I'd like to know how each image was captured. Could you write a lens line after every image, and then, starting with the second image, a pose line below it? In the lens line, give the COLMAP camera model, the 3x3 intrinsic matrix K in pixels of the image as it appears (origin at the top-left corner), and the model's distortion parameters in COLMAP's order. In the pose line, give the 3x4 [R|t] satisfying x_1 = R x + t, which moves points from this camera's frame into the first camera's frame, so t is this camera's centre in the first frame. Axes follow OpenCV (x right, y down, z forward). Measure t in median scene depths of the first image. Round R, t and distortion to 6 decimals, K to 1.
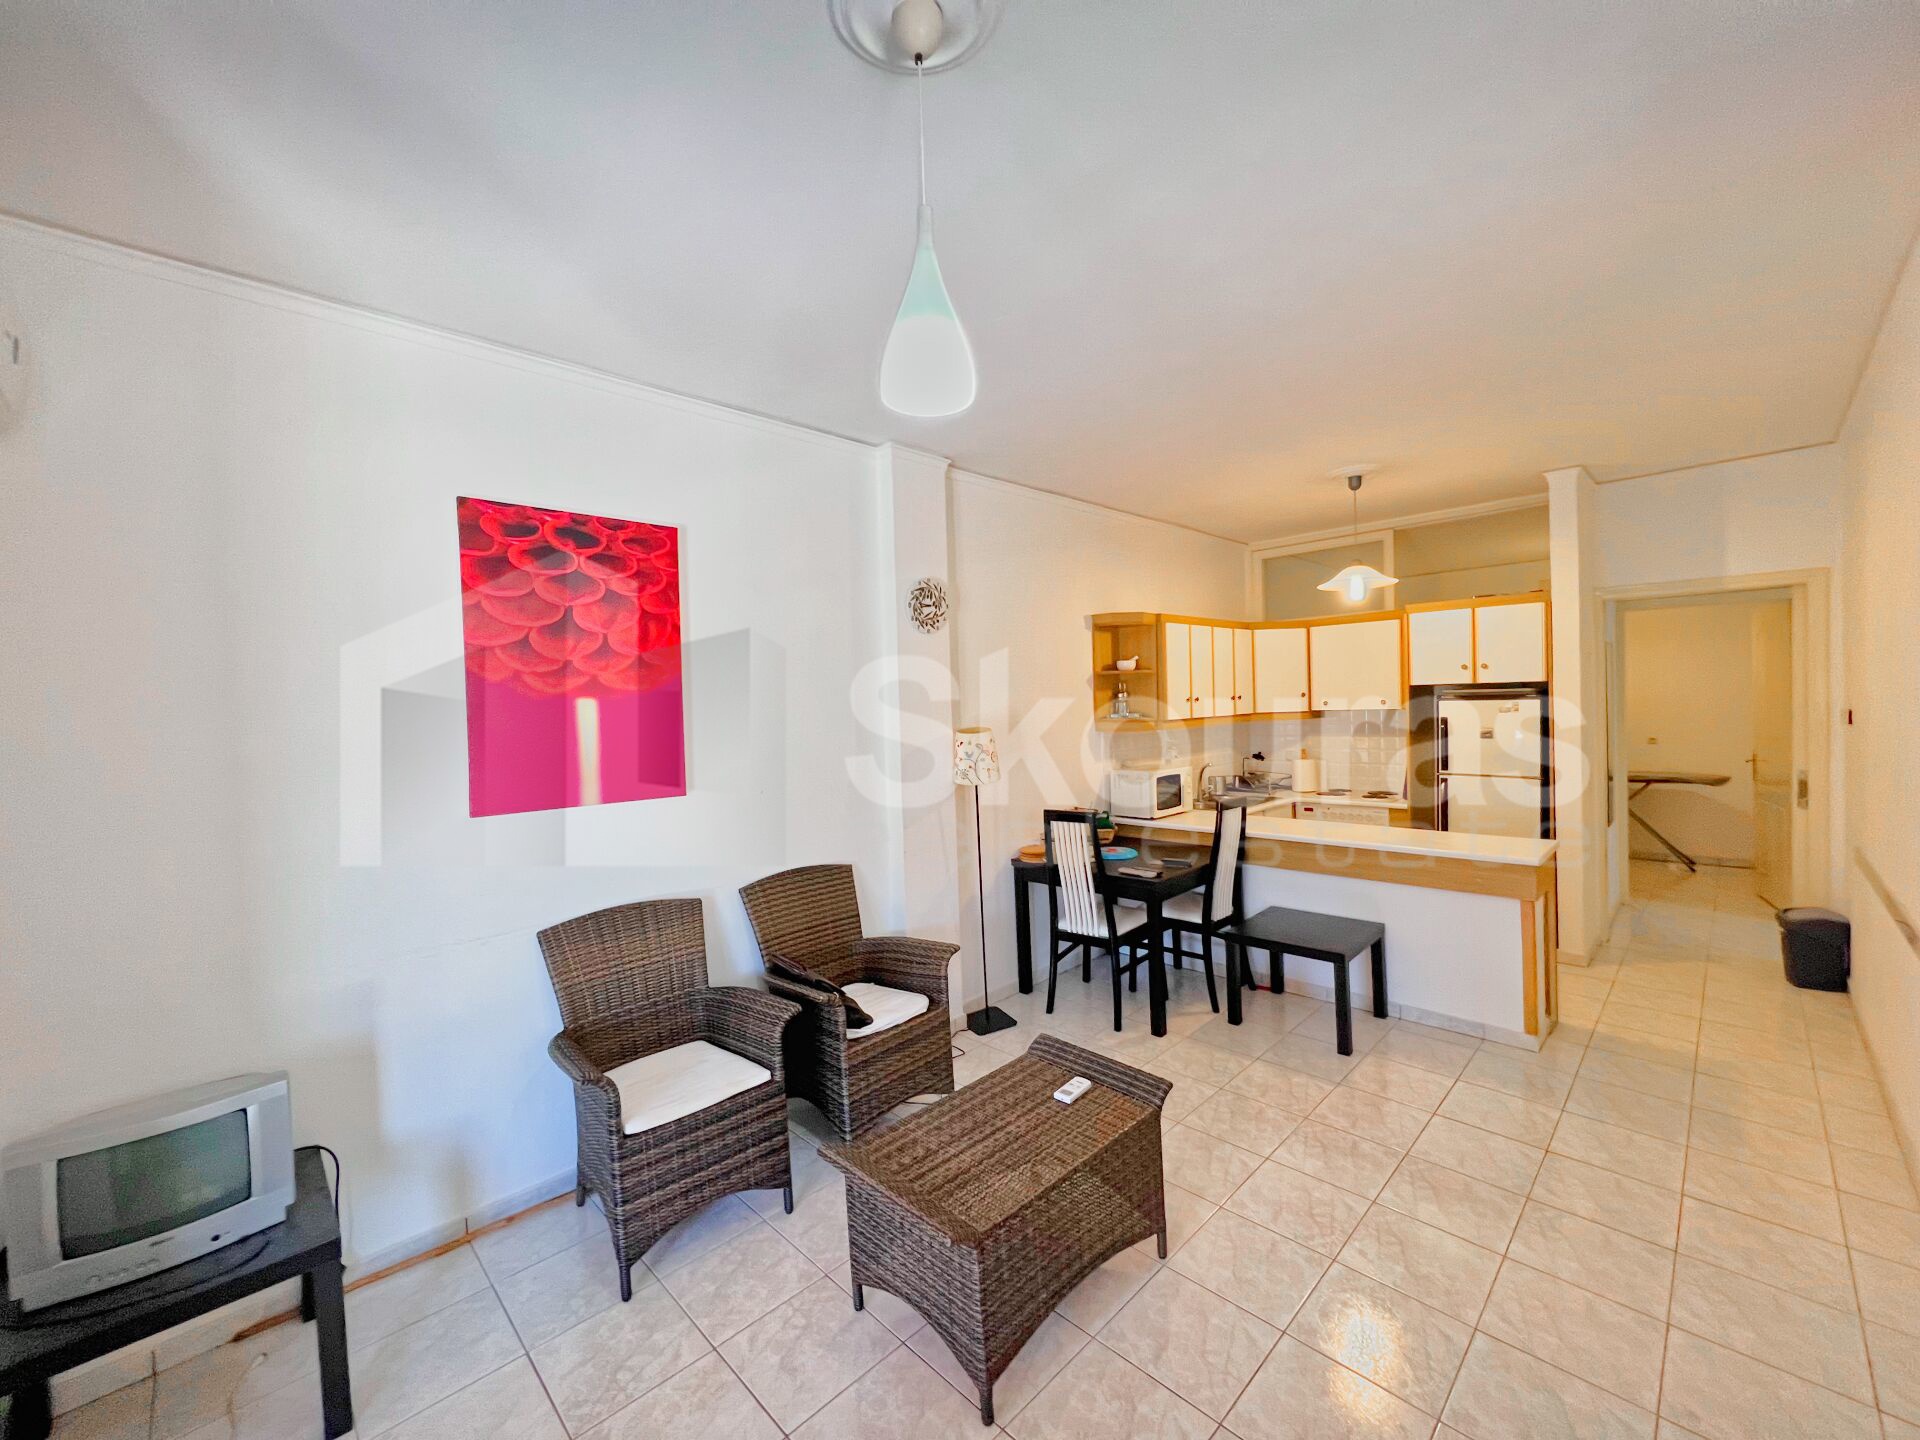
lens RADIAL K [[769.5, 0, 953.2], [0, 769.5, 714.8], [0, 0, 1]] dist [-0.005584, 0.000877]
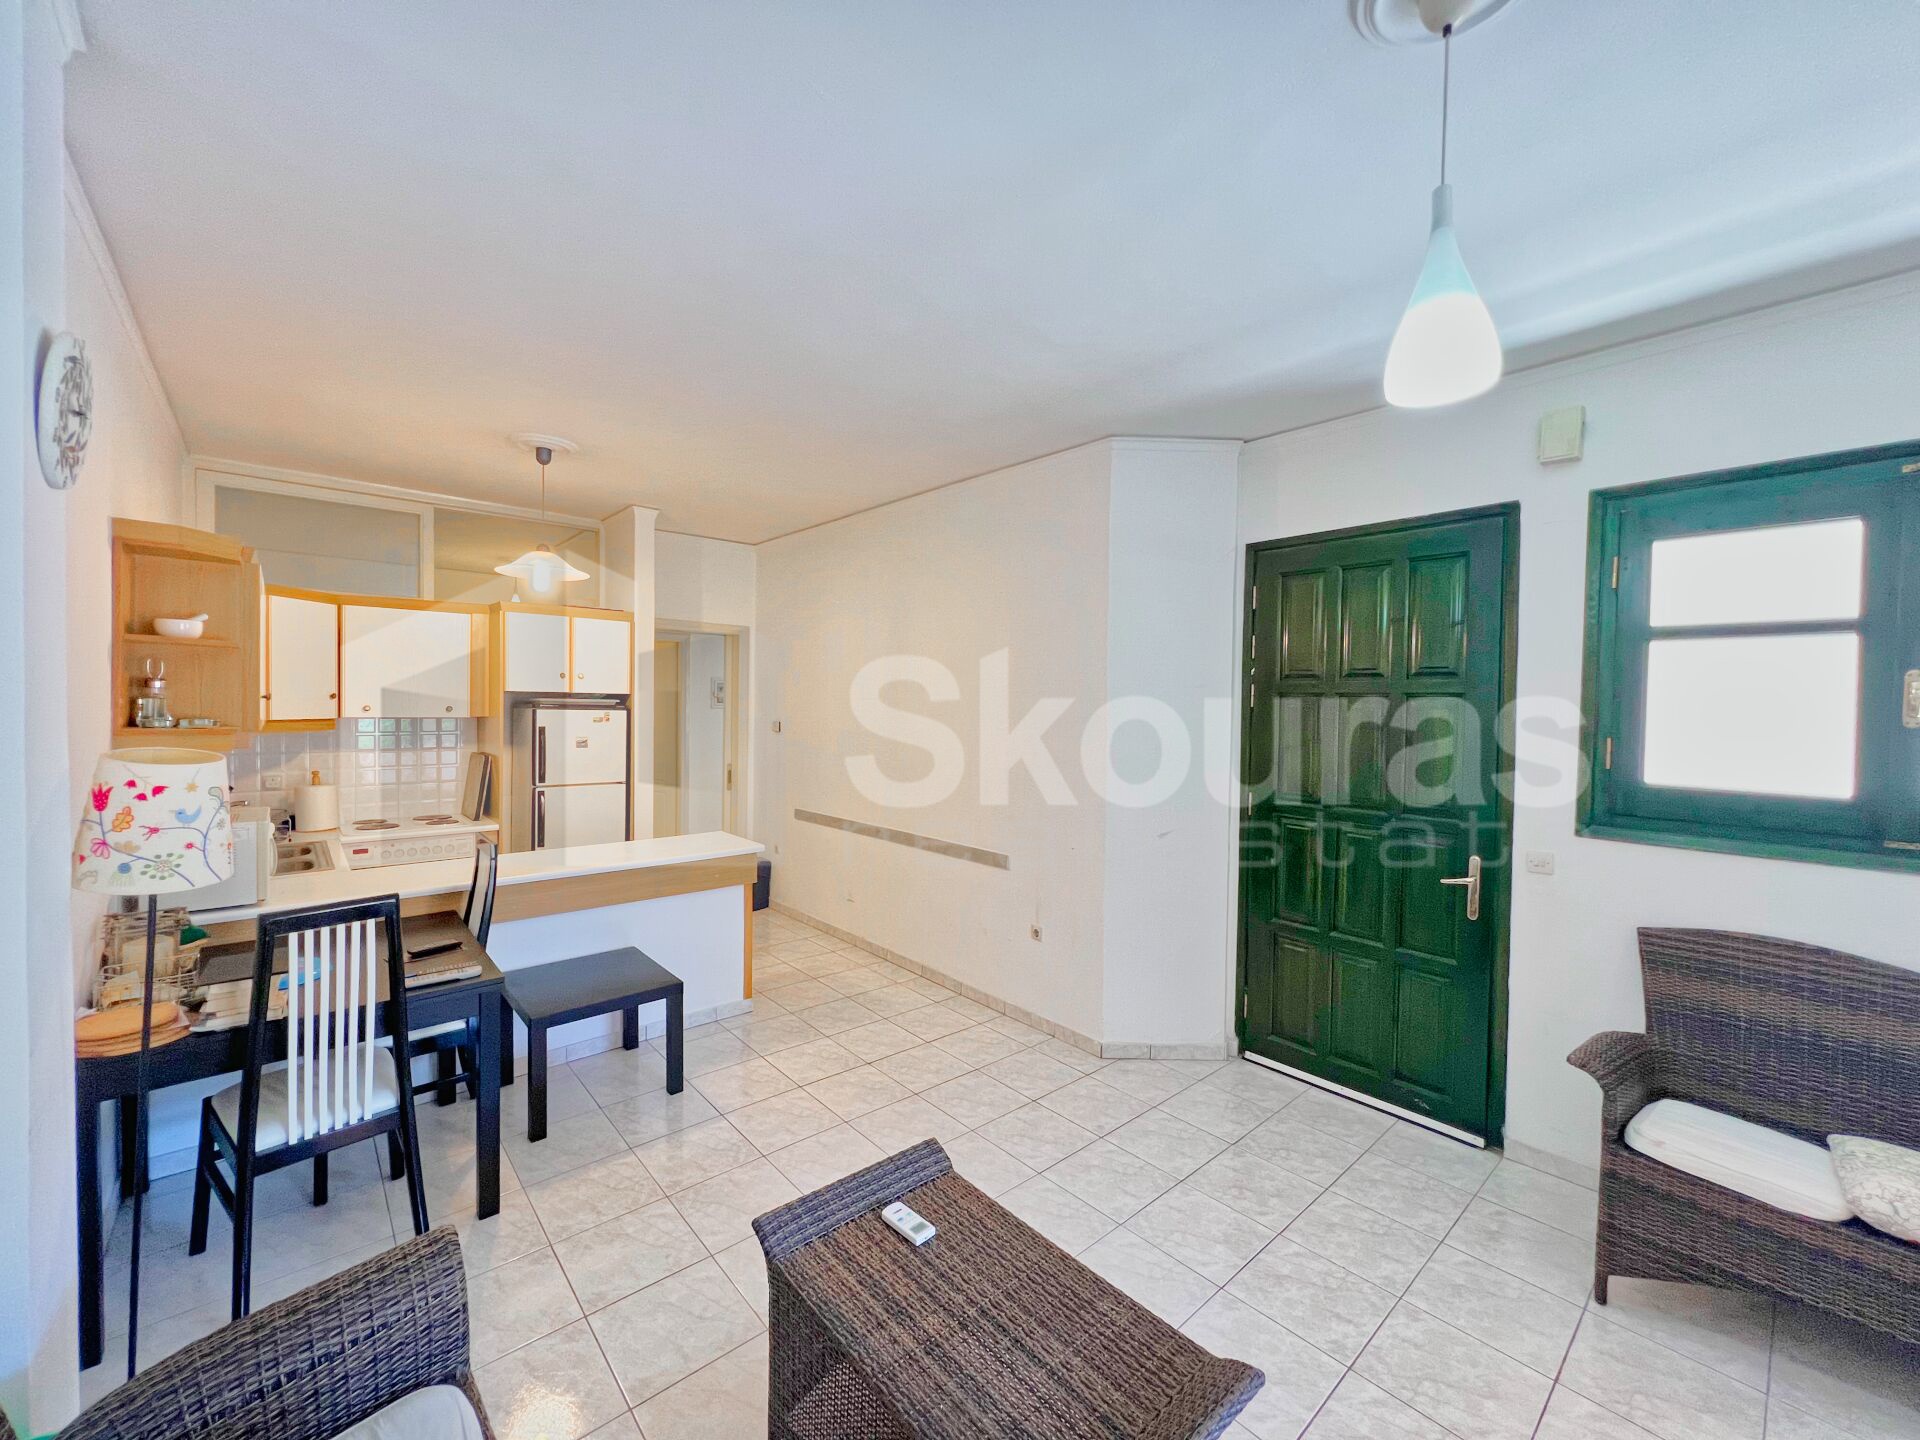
lens RADIAL K [[769.5, 0, 961.6], [0, 769.5, 718.4], [0, 0, 1]] dist [-0.005584, 0.000877]
pose [[0.043650, 0.011954, 0.998975, -0.369331], [-0.001406, 0.999928, -0.011904, 0.004499], [-0.999046, -0.000885, 0.043664, 0.571683]]
